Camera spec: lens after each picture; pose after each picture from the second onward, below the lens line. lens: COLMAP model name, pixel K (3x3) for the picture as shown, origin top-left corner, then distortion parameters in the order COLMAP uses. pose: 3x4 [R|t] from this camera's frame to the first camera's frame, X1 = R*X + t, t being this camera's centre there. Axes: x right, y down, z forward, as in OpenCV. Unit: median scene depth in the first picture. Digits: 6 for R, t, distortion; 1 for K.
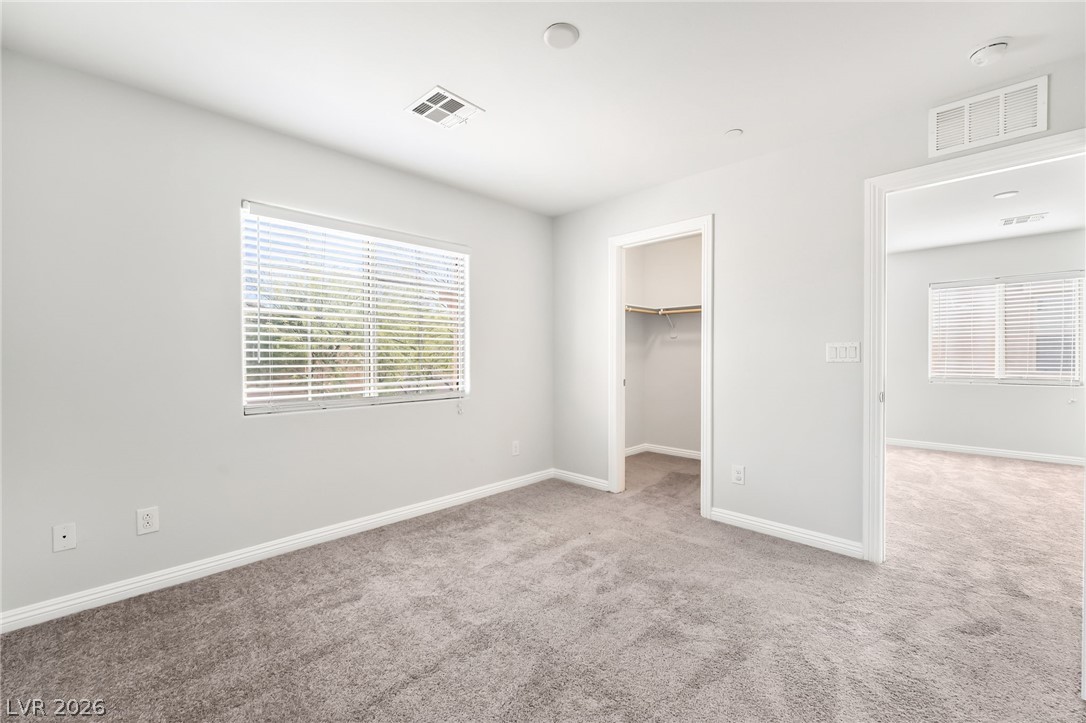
lens RADIAL K [[443.0, 0, 547.1], [0, 443.0, 360.4], [0, 0, 1]] dist [-0.000504, -0.000043]
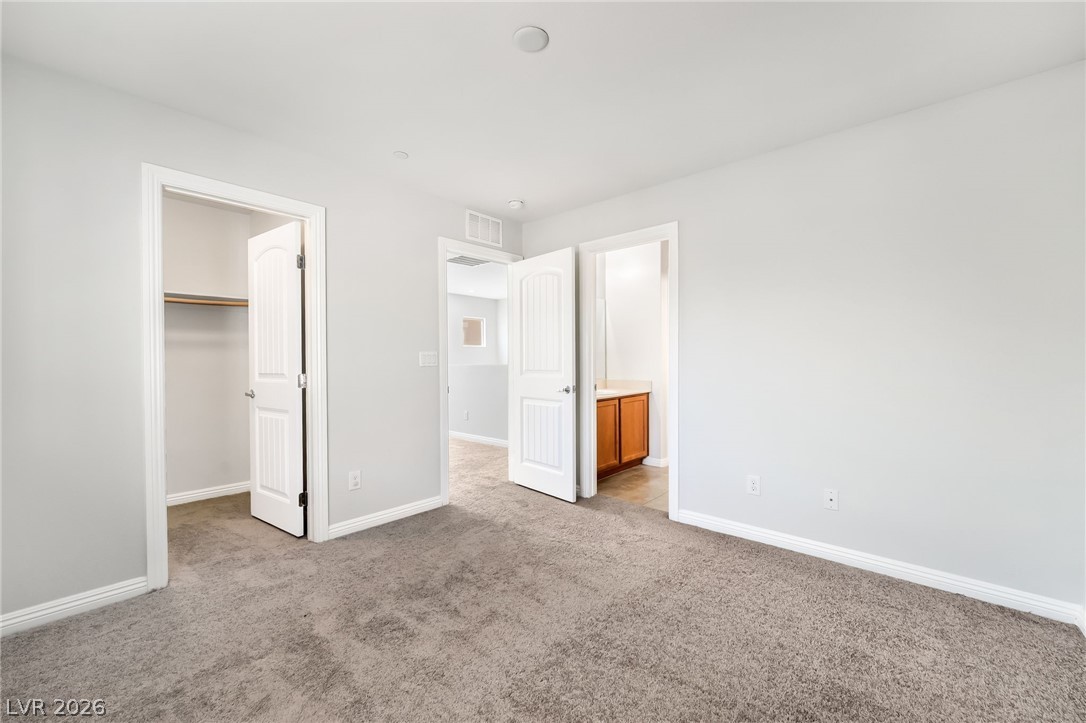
lens RADIAL K [[443.0, 0, 547.1], [0, 443.0, 360.4], [0, 0, 1]] dist [-0.000504, -0.000043]
pose [[-0.055649, -0.002103, 0.998448, -0.692455], [0.008090, 0.999964, 0.002557, -0.014227], [-0.998418, 0.008220, -0.055630, 0.722134]]
